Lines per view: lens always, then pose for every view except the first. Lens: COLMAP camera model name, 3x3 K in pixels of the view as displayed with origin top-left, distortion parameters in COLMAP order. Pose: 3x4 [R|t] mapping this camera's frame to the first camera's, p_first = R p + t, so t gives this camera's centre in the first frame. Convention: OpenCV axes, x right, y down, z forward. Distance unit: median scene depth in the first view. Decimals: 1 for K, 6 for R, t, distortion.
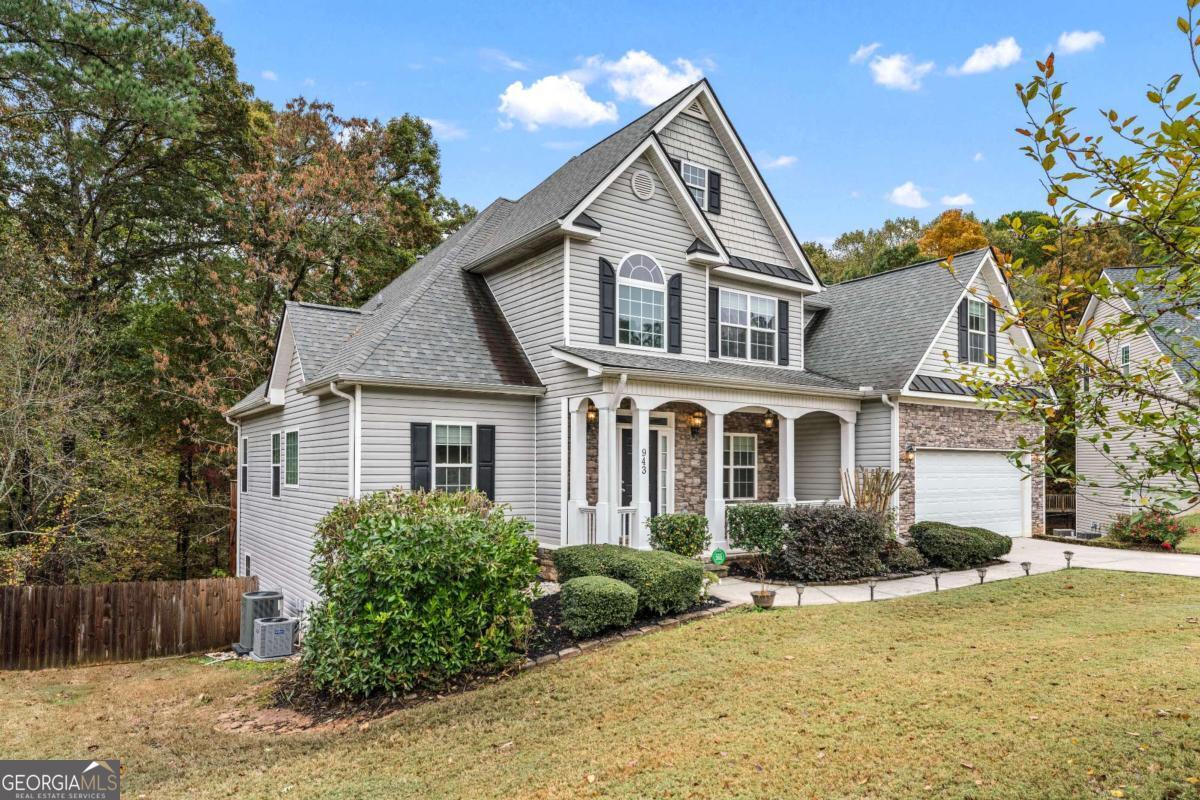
lens RADIAL K [[757.1, 0, 613.7], [0, 757.1, 463.1], [0, 0, 1]] dist [0.003563, -0.003477]
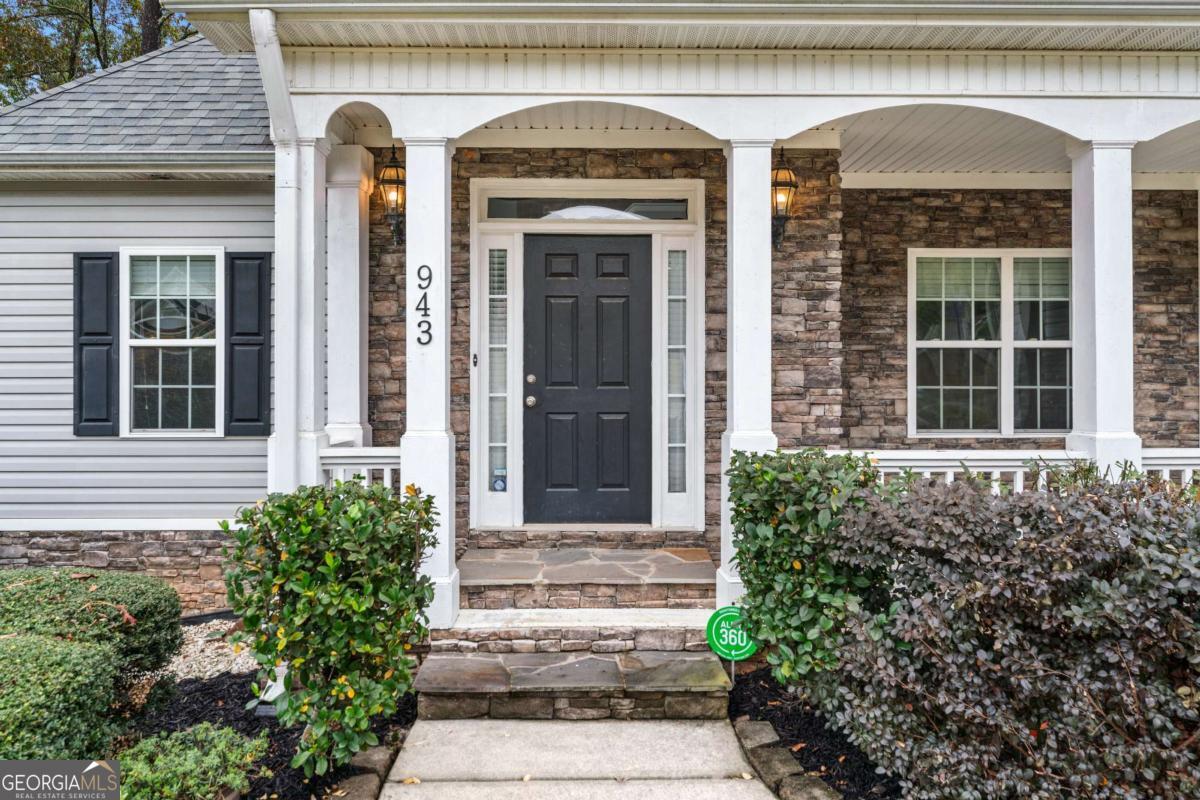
lens RADIAL K [[816.1, 0, 591.2], [0, 816.1, 392.2], [0, 0, 1]] dist [-0.007548, -0.000763]
pose [[0.815677, 0.002982, -0.578500, 0.253221], [0.006389, 0.999879, 0.014162, 0.024763], [0.578472, -0.015247, 0.815560, 0.662271]]
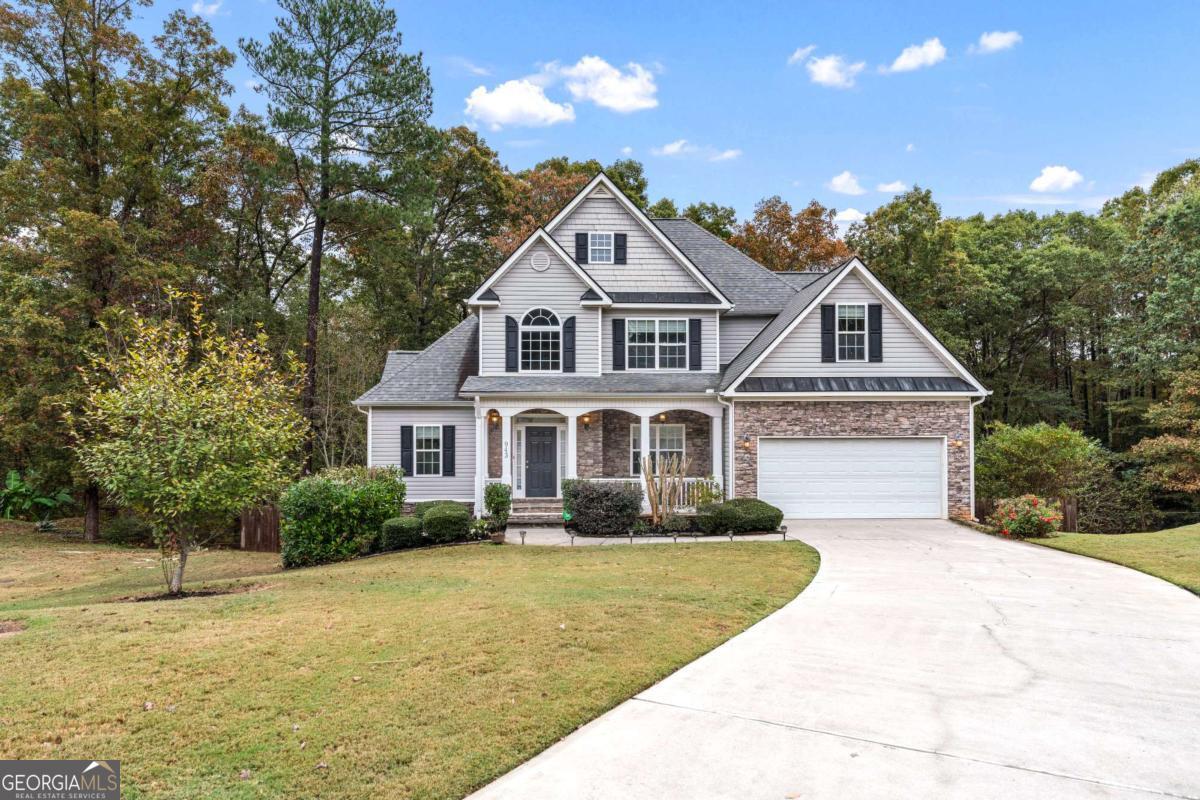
lens RADIAL K [[757.1, 0, 604.6], [0, 757.1, 429.6], [0, 0, 1]] dist [0.003563, -0.003477]
pose [[0.836017, -0.003507, -0.548693, 0.922350], [0.007043, 0.999966, 0.004341, -0.042491], [0.548659, -0.007494, 0.836013, -0.164638]]
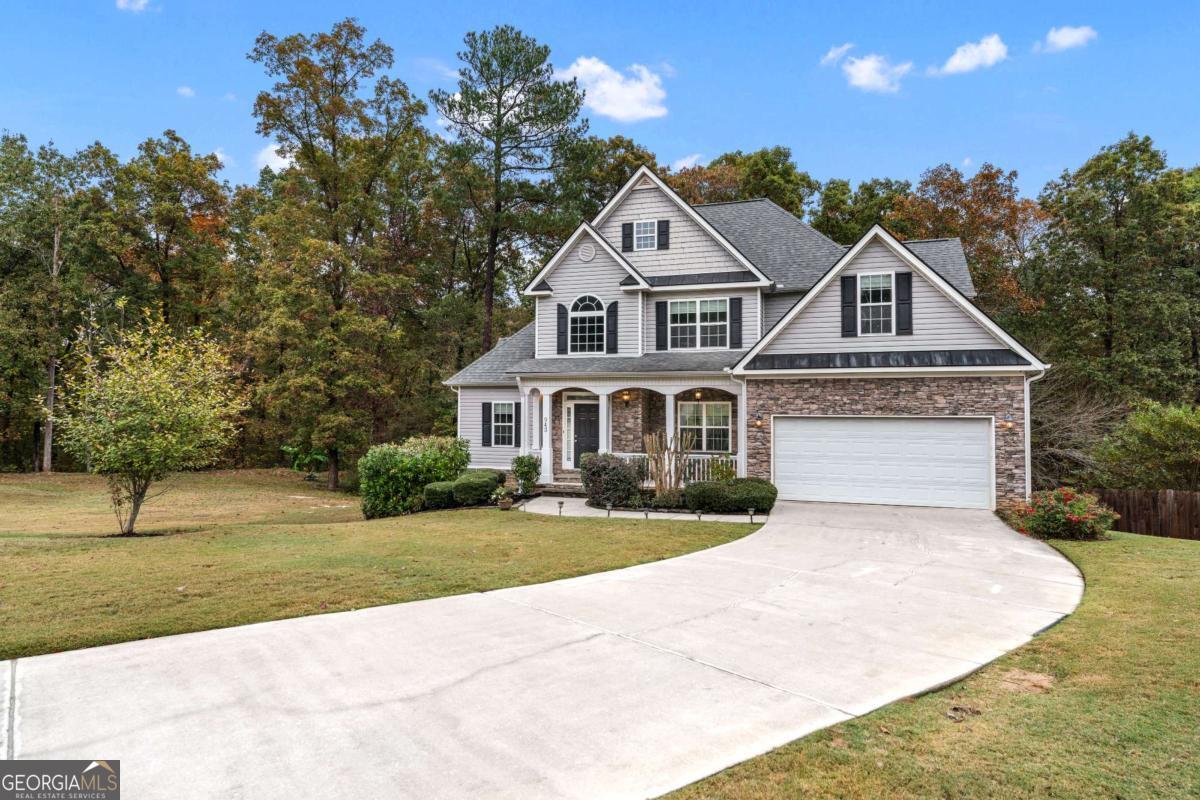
lens RADIAL K [[681.9, 0, 598.8], [0, 681.9, 395.8], [0, 0, 1]] dist [0.000621, -0.003551]
pose [[0.589190, -0.010814, -0.807922, 1.185177], [0.004636, 0.999939, -0.010003, -0.045099], [0.807982, 0.002148, 0.589204, 0.158287]]
